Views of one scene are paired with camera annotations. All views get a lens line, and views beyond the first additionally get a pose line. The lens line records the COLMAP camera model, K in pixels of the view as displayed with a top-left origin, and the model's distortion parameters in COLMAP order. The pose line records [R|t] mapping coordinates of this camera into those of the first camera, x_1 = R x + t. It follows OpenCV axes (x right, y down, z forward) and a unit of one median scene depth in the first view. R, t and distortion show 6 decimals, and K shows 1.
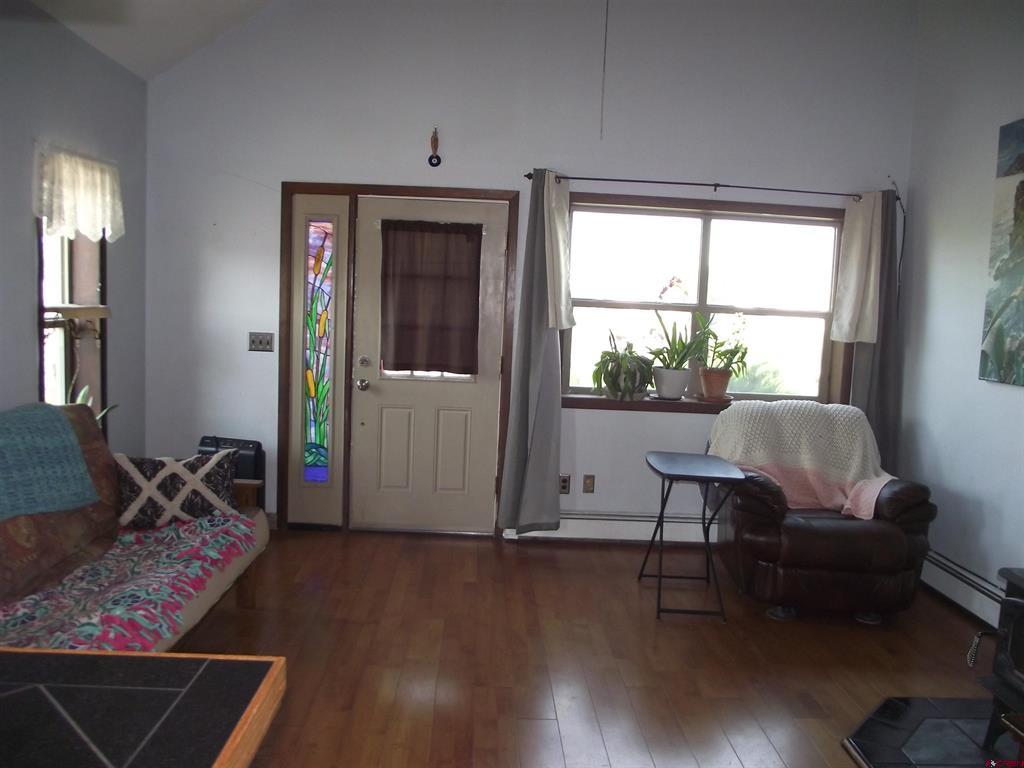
lens RADIAL K [[803.8, 0, 514.7], [0, 803.8, 372.9], [0, 0, 1]] dist [-0.087773, 0.053785]
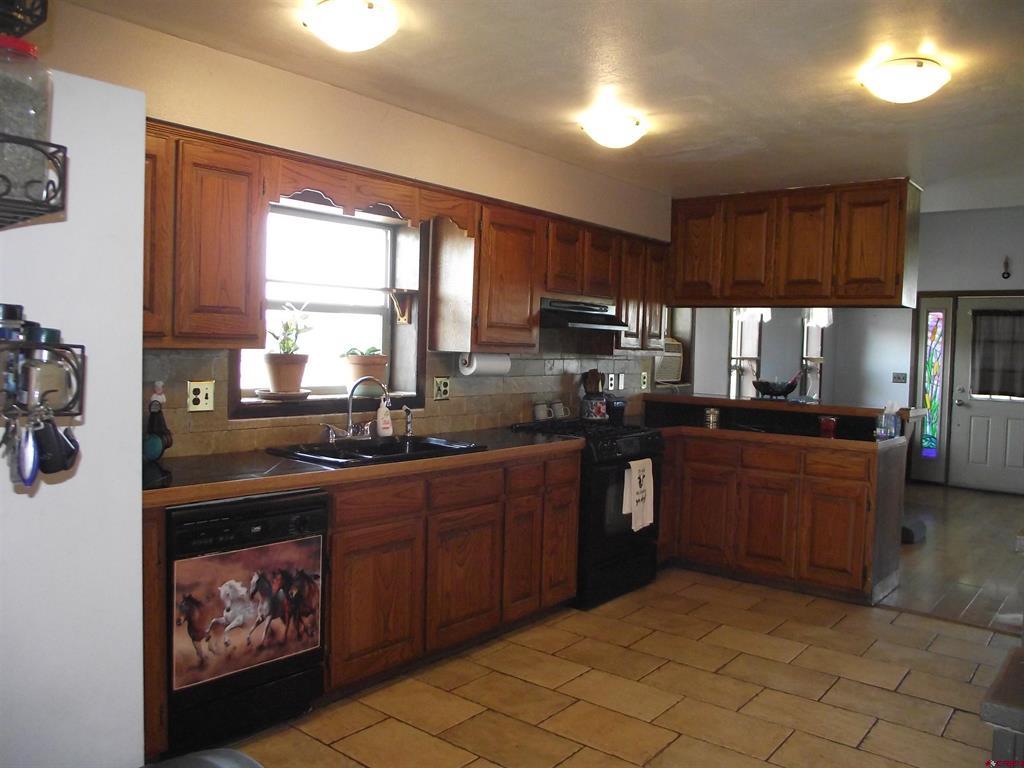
lens RADIAL K [[803.8, 0, 510.5], [0, 803.8, 370.9], [0, 0, 1]] dist [-0.087773, 0.053785]
pose [[0.748696, 0.001369, -0.662913, 0.221775], [-0.059963, 0.996038, -0.065666, 0.120312], [0.660197, 0.088914, 0.745812, -0.971294]]
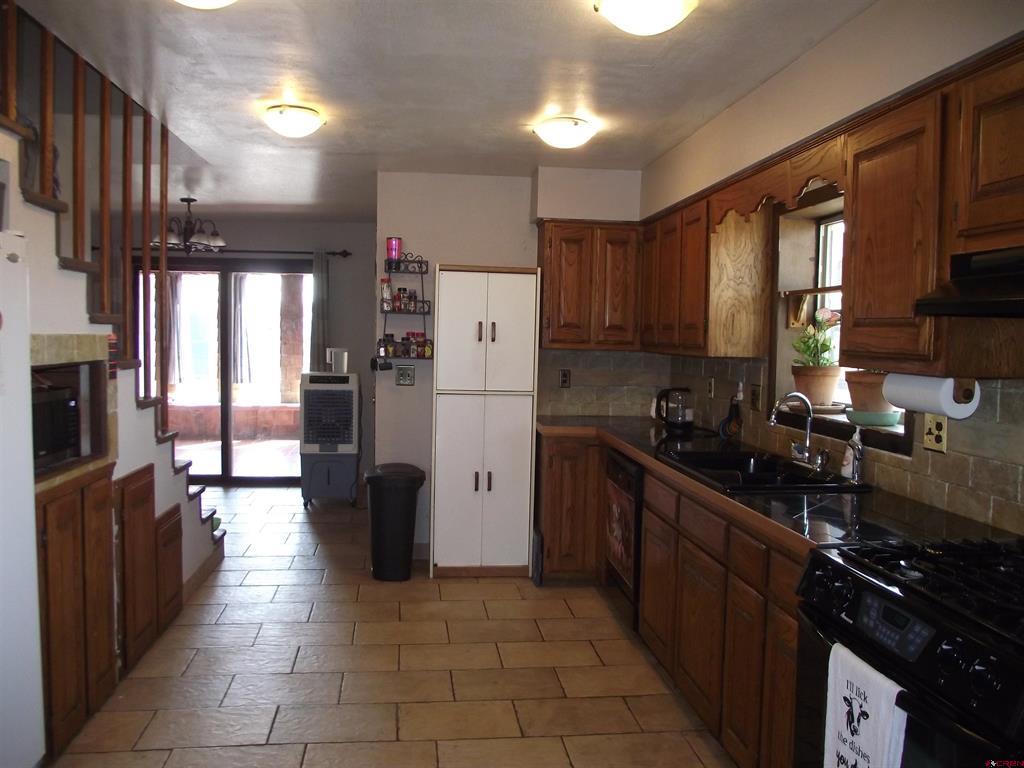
lens RADIAL K [[803.8, 0, 514.0], [0, 803.8, 372.7], [0, 0, 1]] dist [-0.087773, 0.053785]
pose [[-0.994604, -0.056264, -0.087157, -0.100474], [-0.067674, 0.988662, 0.134046, -0.005811], [0.078627, 0.139221, -0.987135, 0.144914]]
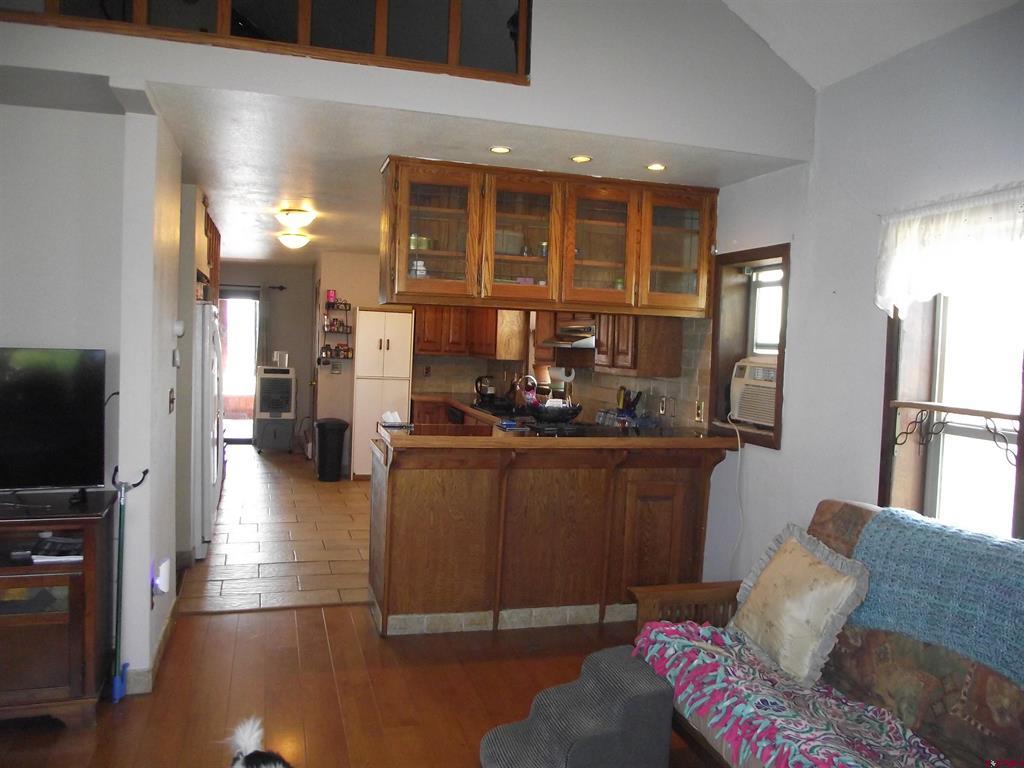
lens RADIAL K [[803.8, 0, 518.8], [0, 803.8, 361.8], [0, 0, 1]] dist [-0.087773, 0.053785]
pose [[-0.963203, -0.071329, -0.259138, 0.022604], [-0.100523, 0.989775, 0.101200, -0.094935], [0.249270, 0.123525, -0.960524, 0.969401]]
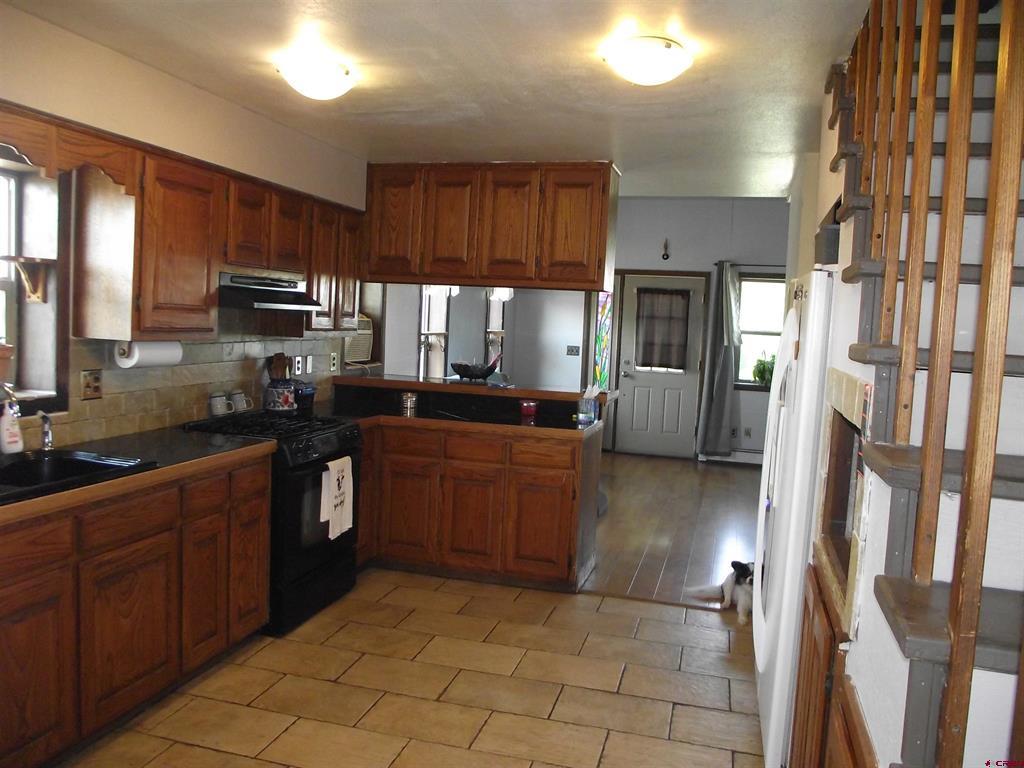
lens RADIAL K [[803.8, 0, 511.3], [0, 803.8, 369.7], [0, 0, 1]] dist [-0.087773, 0.053785]
pose [[0.952207, 0.021186, -0.304718, 0.134540], [-0.034150, 0.998721, -0.037278, 0.085589], [0.303538, 0.045903, 0.951713, -0.901185]]
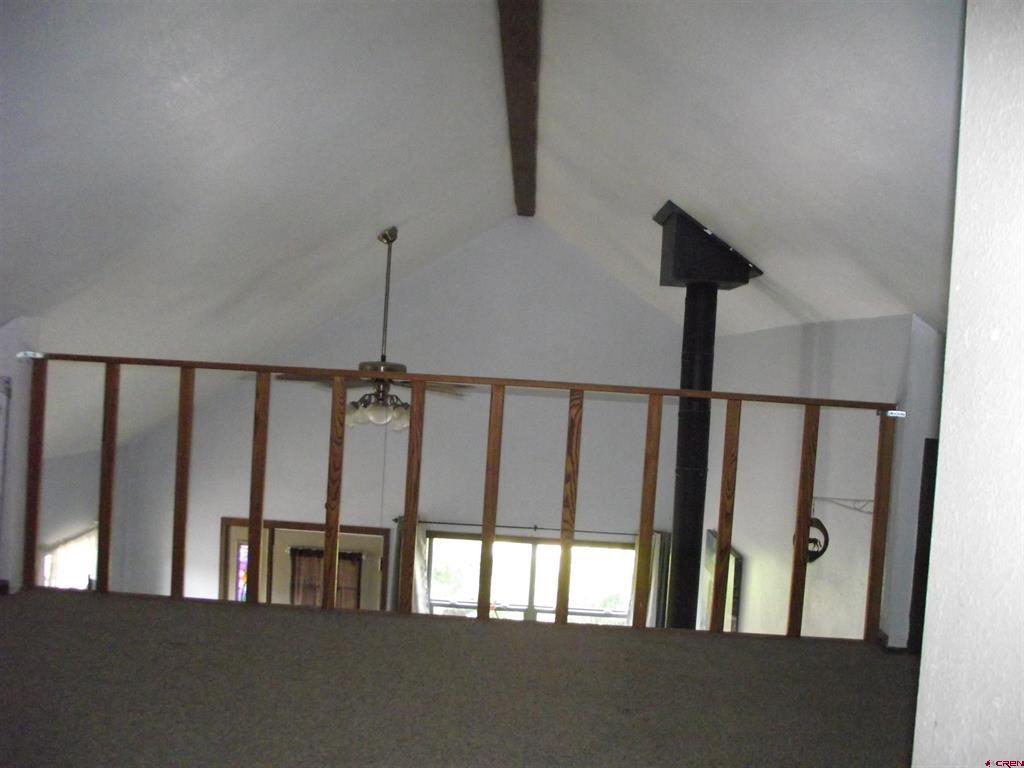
lens RADIAL K [[803.8, 0, 504.1], [0, 803.8, 375.1], [0, 0, 1]] dist [-0.087773, 0.053785]
pose [[0.998245, 0.018995, -0.056089, 0.273004], [-0.023470, 0.996500, -0.080236, -0.384321], [0.054368, 0.081412, 0.995197, -0.376014]]
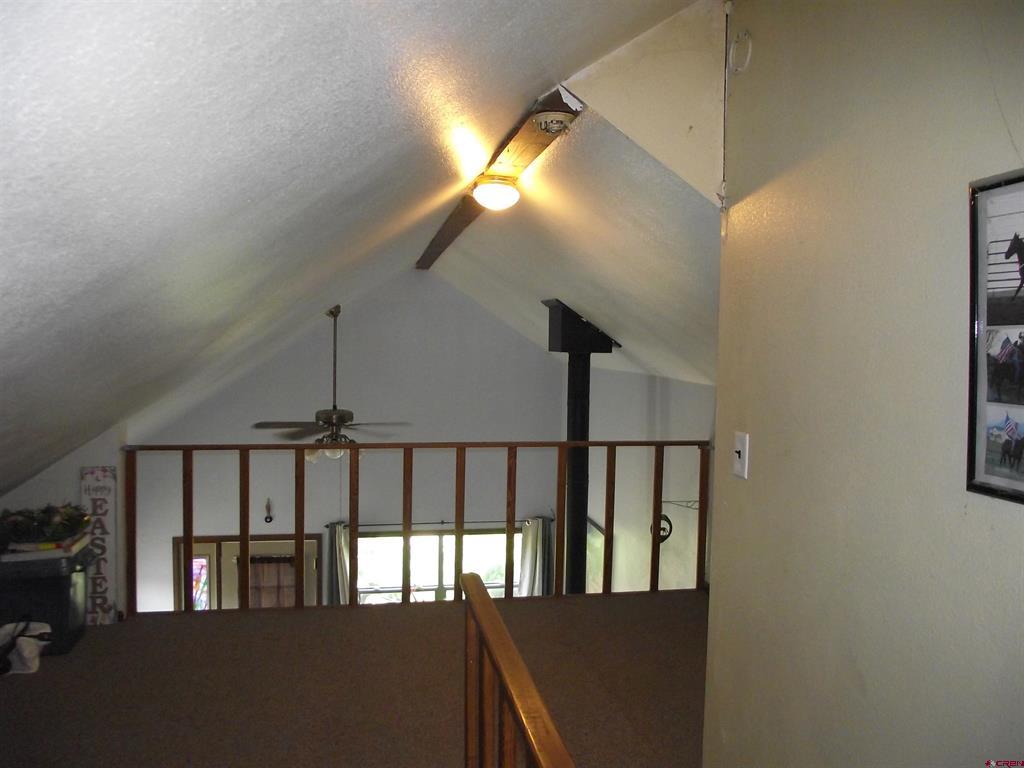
lens RADIAL K [[803.8, 0, 511.8], [0, 803.8, 377.6], [0, 0, 1]] dist [-0.087773, 0.053785]
pose [[0.988507, -0.033668, 0.147381, 0.159747], [0.040055, 0.998373, -0.040589, -0.464718], [-0.145775, 0.046026, 0.988247, -0.687915]]
